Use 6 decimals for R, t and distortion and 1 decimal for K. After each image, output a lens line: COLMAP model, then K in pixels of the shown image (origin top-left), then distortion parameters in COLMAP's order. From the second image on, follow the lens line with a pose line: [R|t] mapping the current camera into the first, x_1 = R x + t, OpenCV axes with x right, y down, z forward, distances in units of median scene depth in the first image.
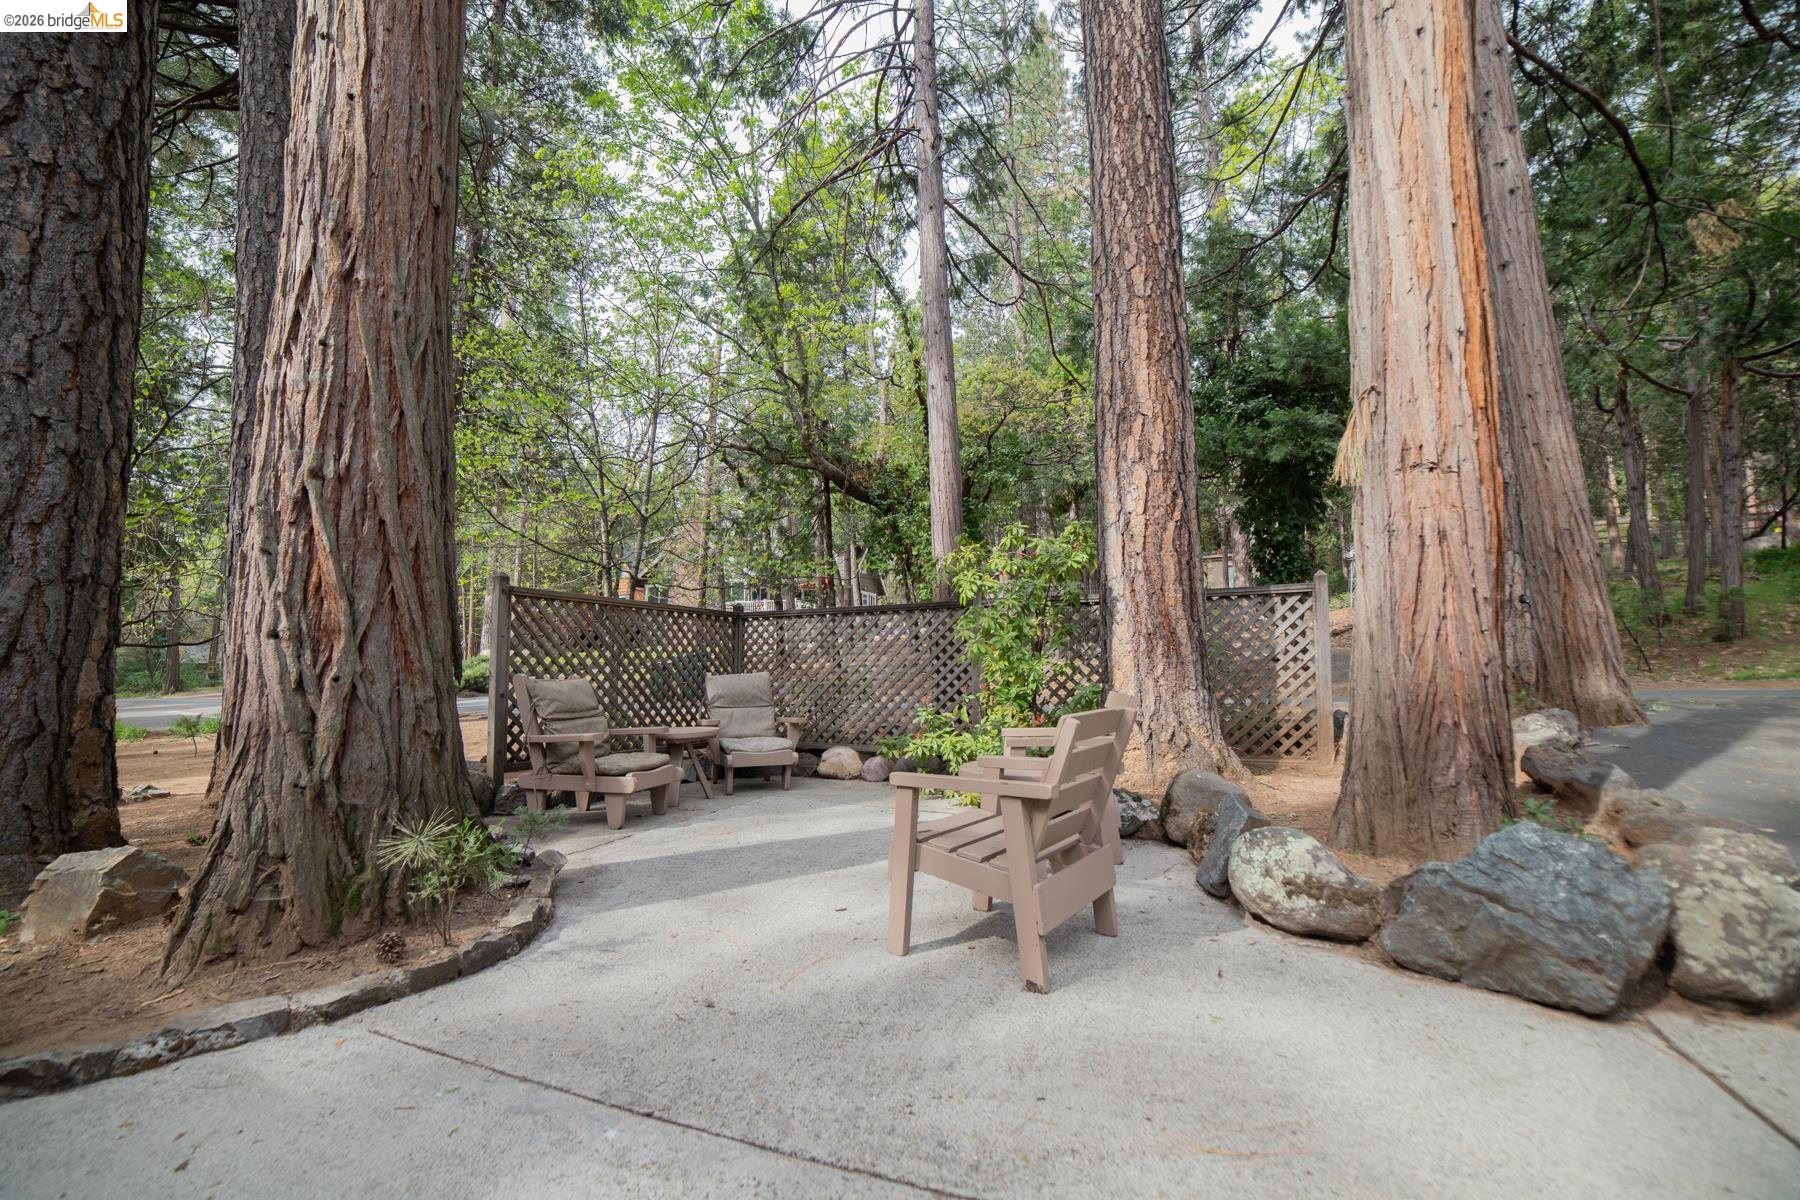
lens RADIAL K [[725.6, 0, 899.4], [0, 725.6, 605.8], [0, 0, 1]] dist [-0.089248, 0.030815]
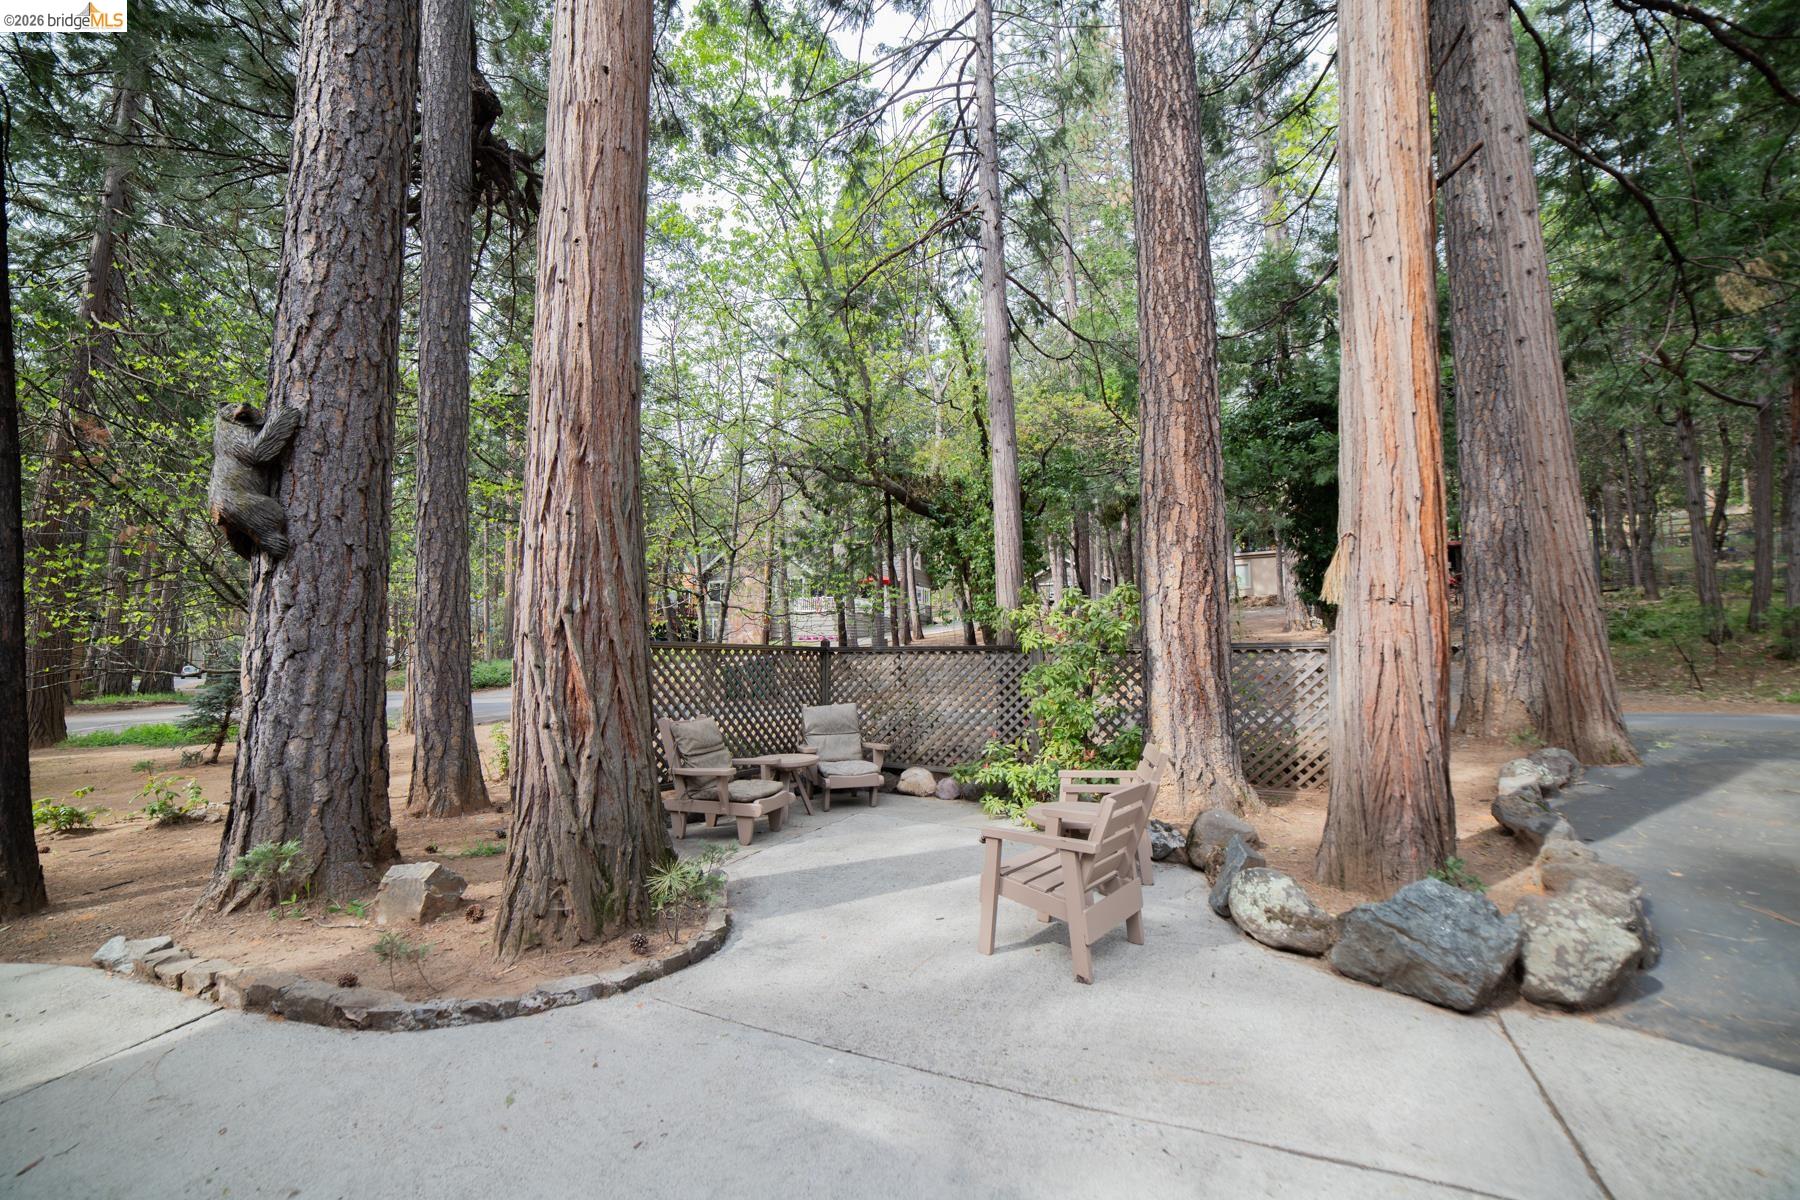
lens RADIAL K [[776.6, 0, 886.6], [0, 776.6, 576.3], [0, 0, 1]] dist [-0.101516, 0.041087]
pose [[0.997604, 0.000293, -0.069178, -0.085264], [0.000883, 0.999856, 0.016972, -0.258498], [0.069173, -0.016993, 0.997460, -0.455018]]
